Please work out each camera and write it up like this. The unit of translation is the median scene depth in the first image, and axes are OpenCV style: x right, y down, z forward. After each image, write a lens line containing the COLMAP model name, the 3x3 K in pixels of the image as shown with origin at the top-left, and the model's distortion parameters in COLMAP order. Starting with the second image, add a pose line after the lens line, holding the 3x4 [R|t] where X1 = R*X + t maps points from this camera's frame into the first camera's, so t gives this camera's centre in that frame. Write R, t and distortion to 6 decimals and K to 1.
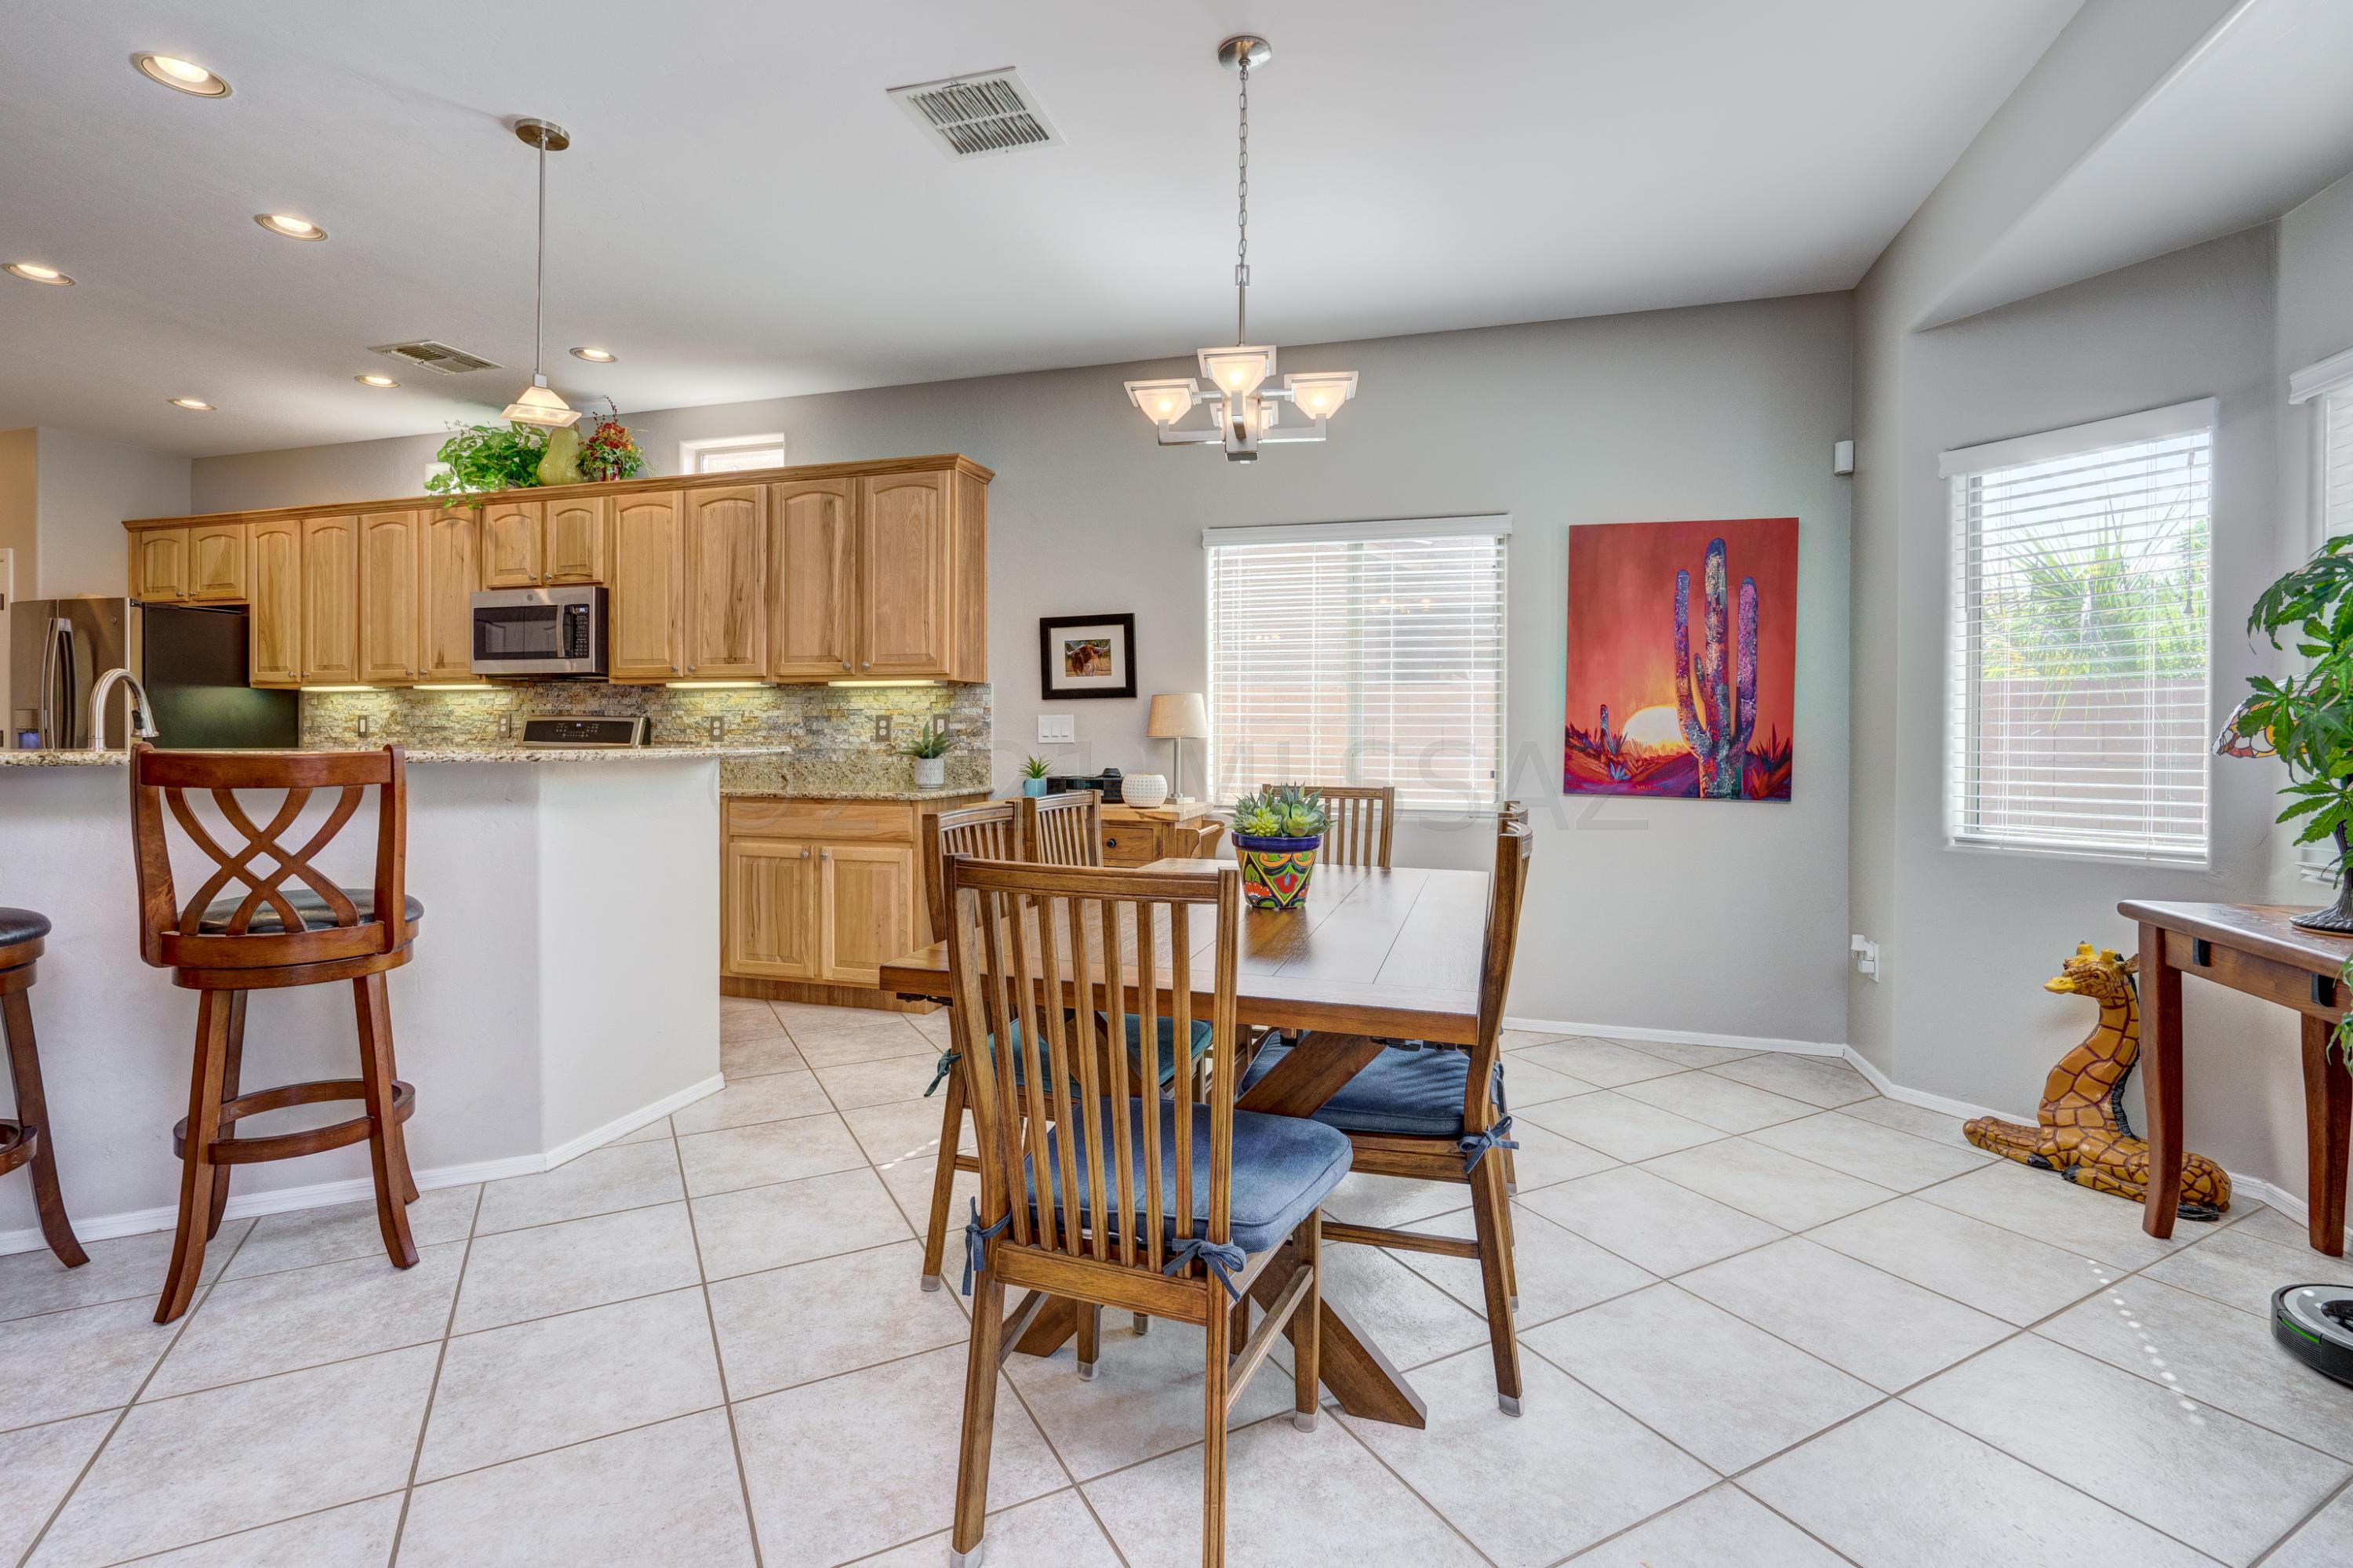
lens RADIAL K [[1067.0, 0, 1162.7], [0, 1067.0, 723.6], [0, 0, 1]] dist [-0.003794, -0.000497]
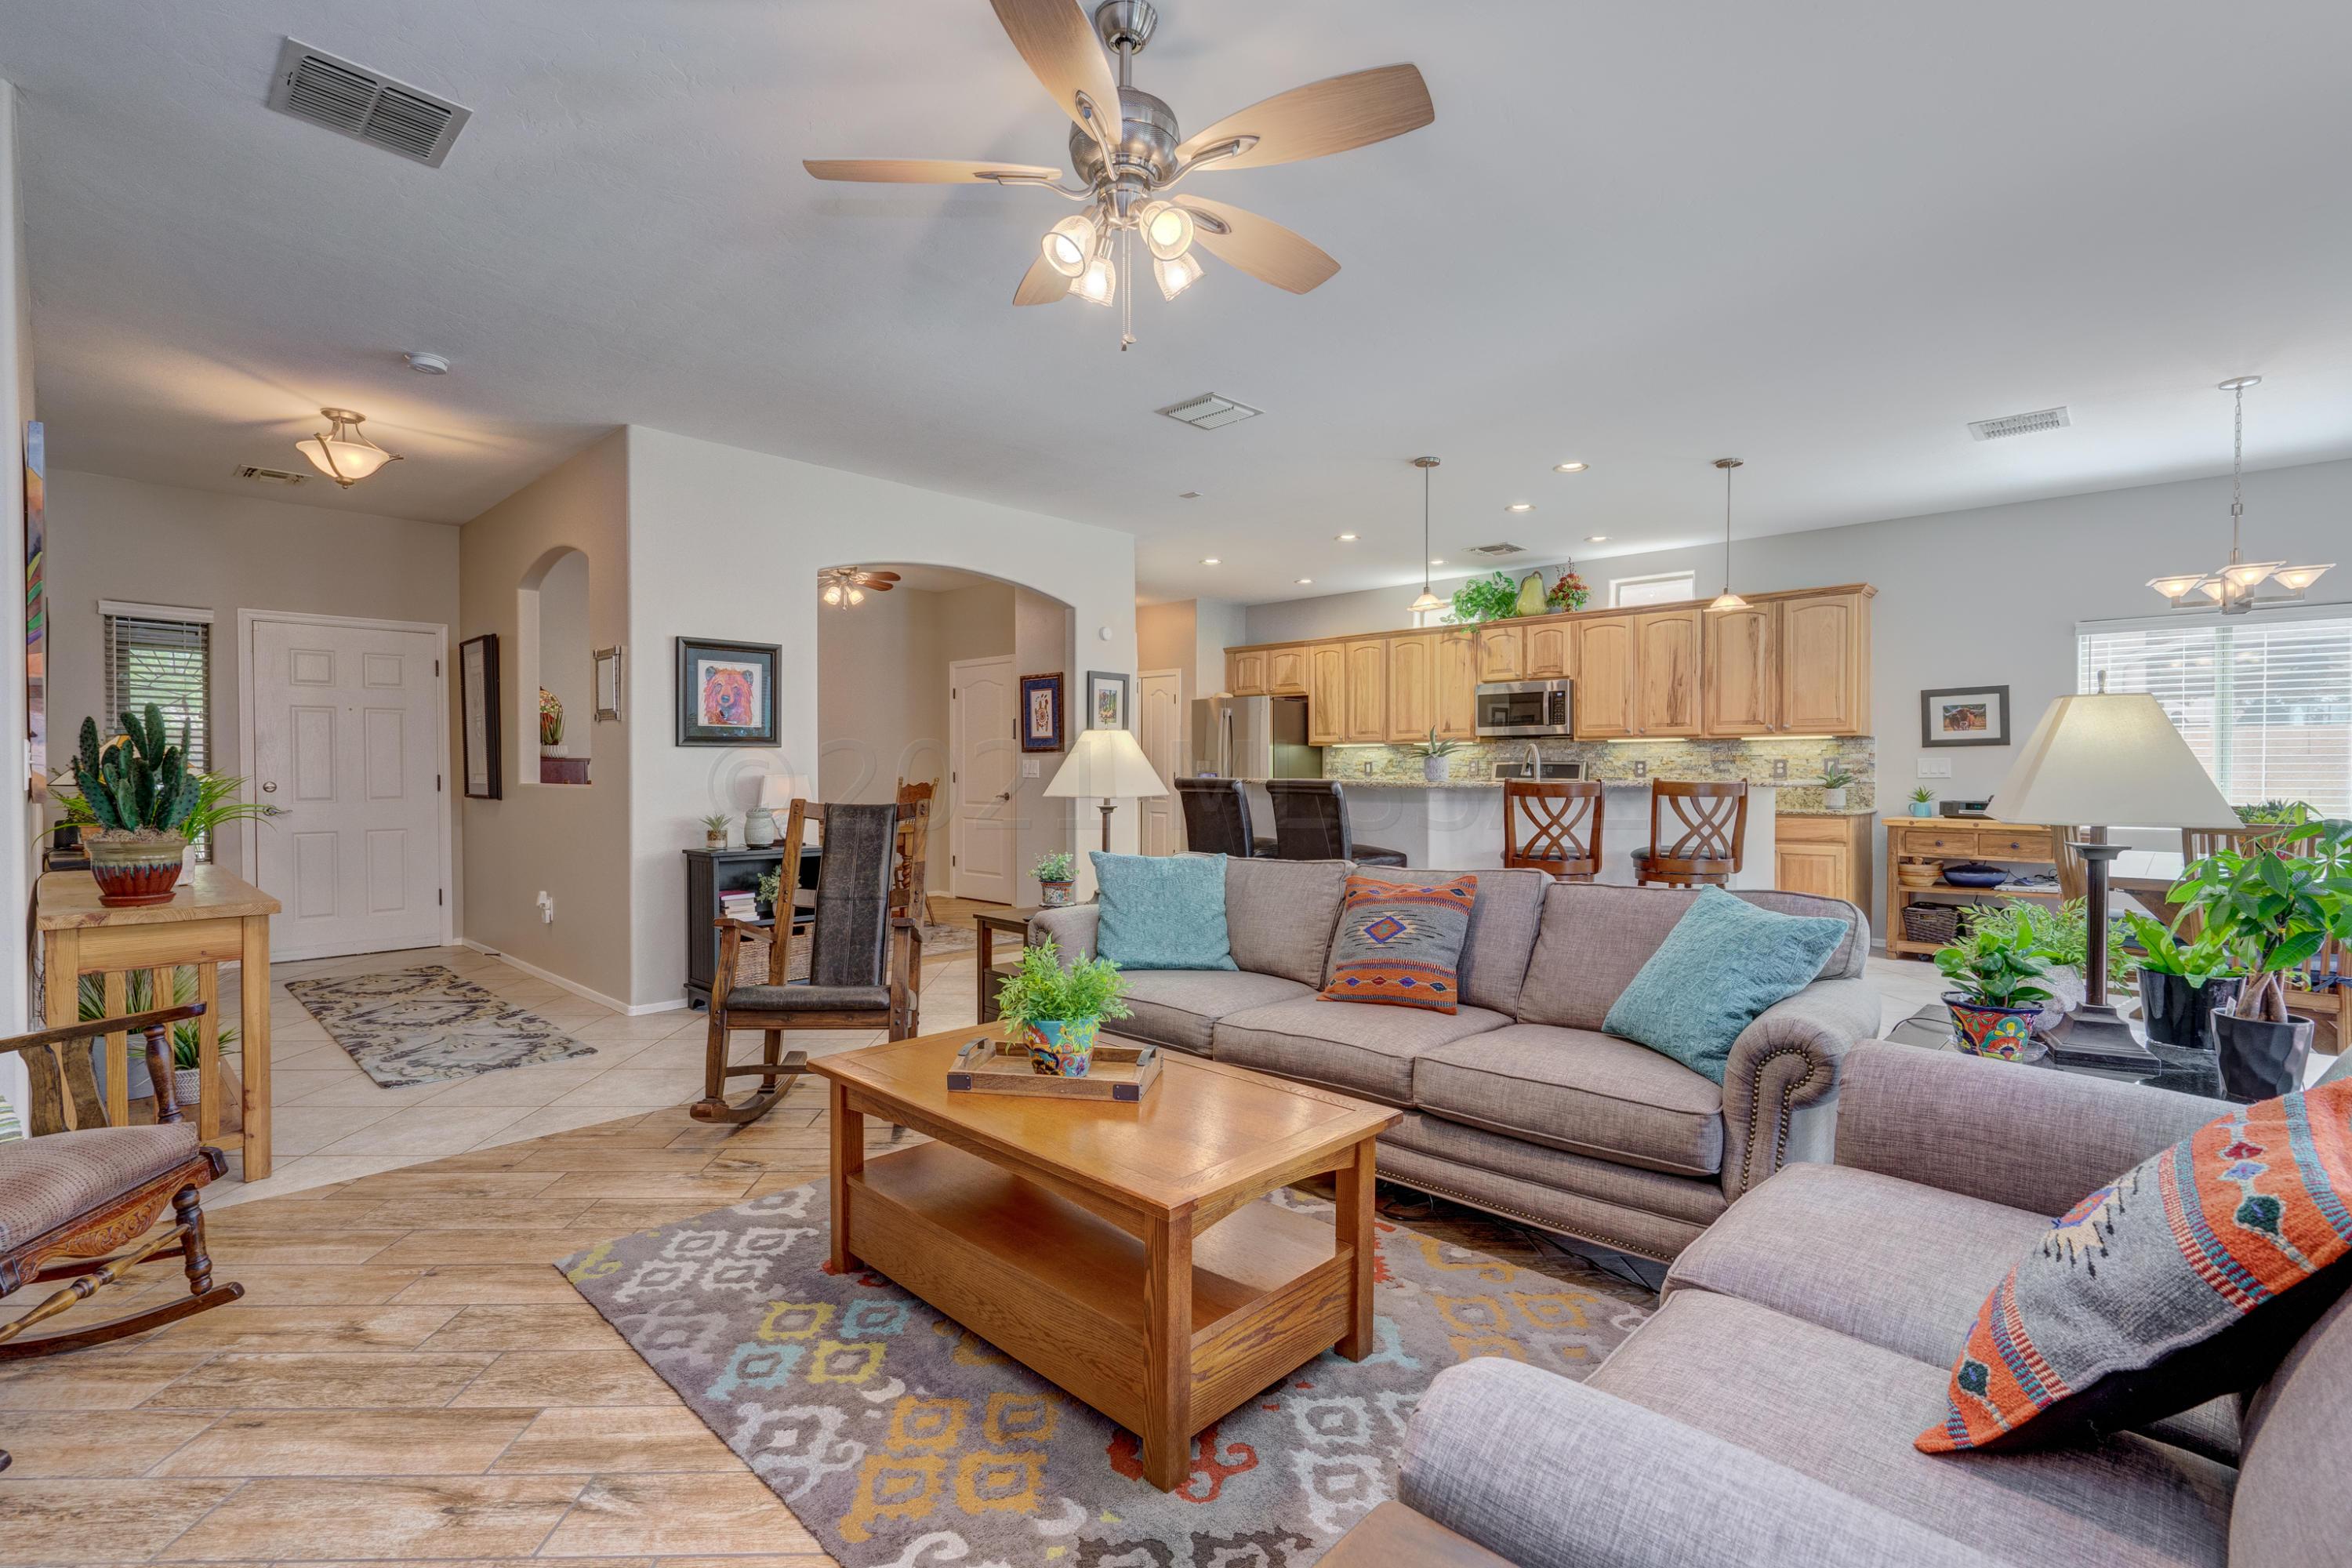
lens RADIAL K [[1073.7, 0, 1155.2], [0, 1073.7, 783.2], [0, 0, 1]] dist [-0.002475, 0.000223]
pose [[0.886919, 0.005119, -0.461896, -0.330121], [-0.000607, 0.999951, 0.009916, 0.010903], [0.461924, -0.008514, 0.886879, -0.687091]]
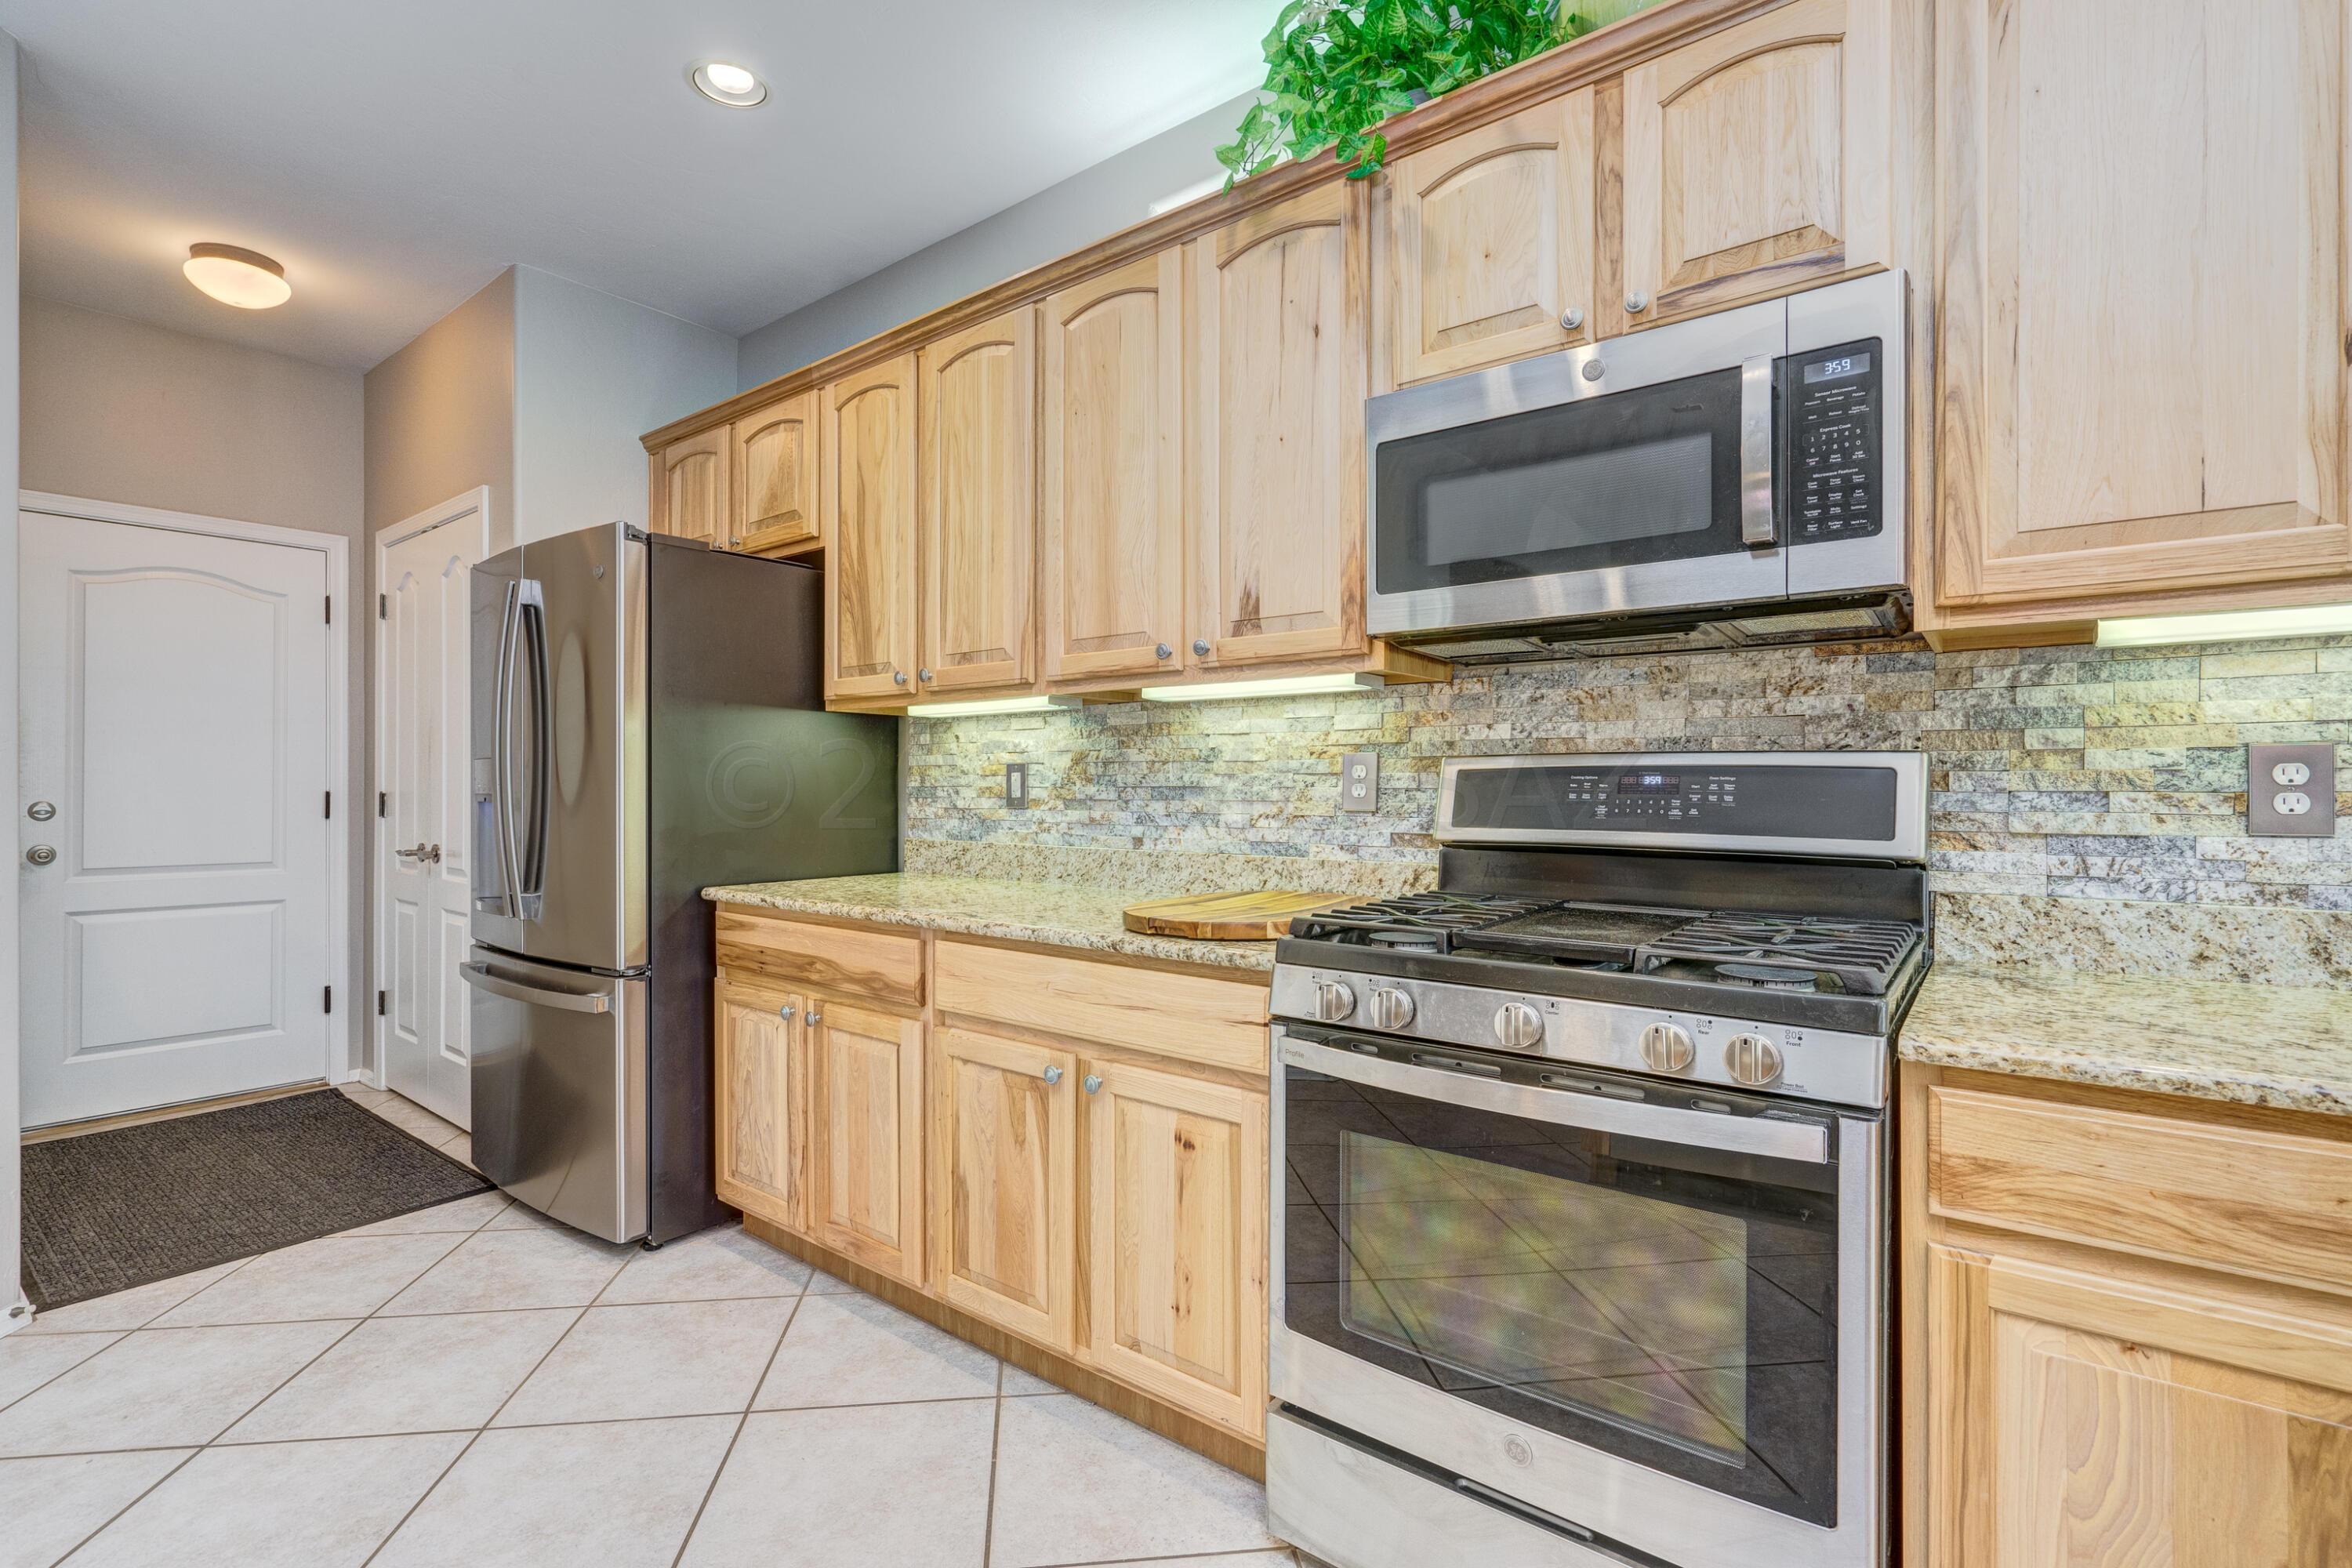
lens RADIAL K [[1073.7, 0, 1155.2], [0, 1073.7, 783.2], [0, 0, 1]] dist [-0.002475, 0.000223]
pose [[0.931494, -0.002776, -0.363745, -0.594329], [0.001772, 0.999994, -0.003093, 0.003421], [0.363751, 0.002237, 0.931493, 0.656323]]
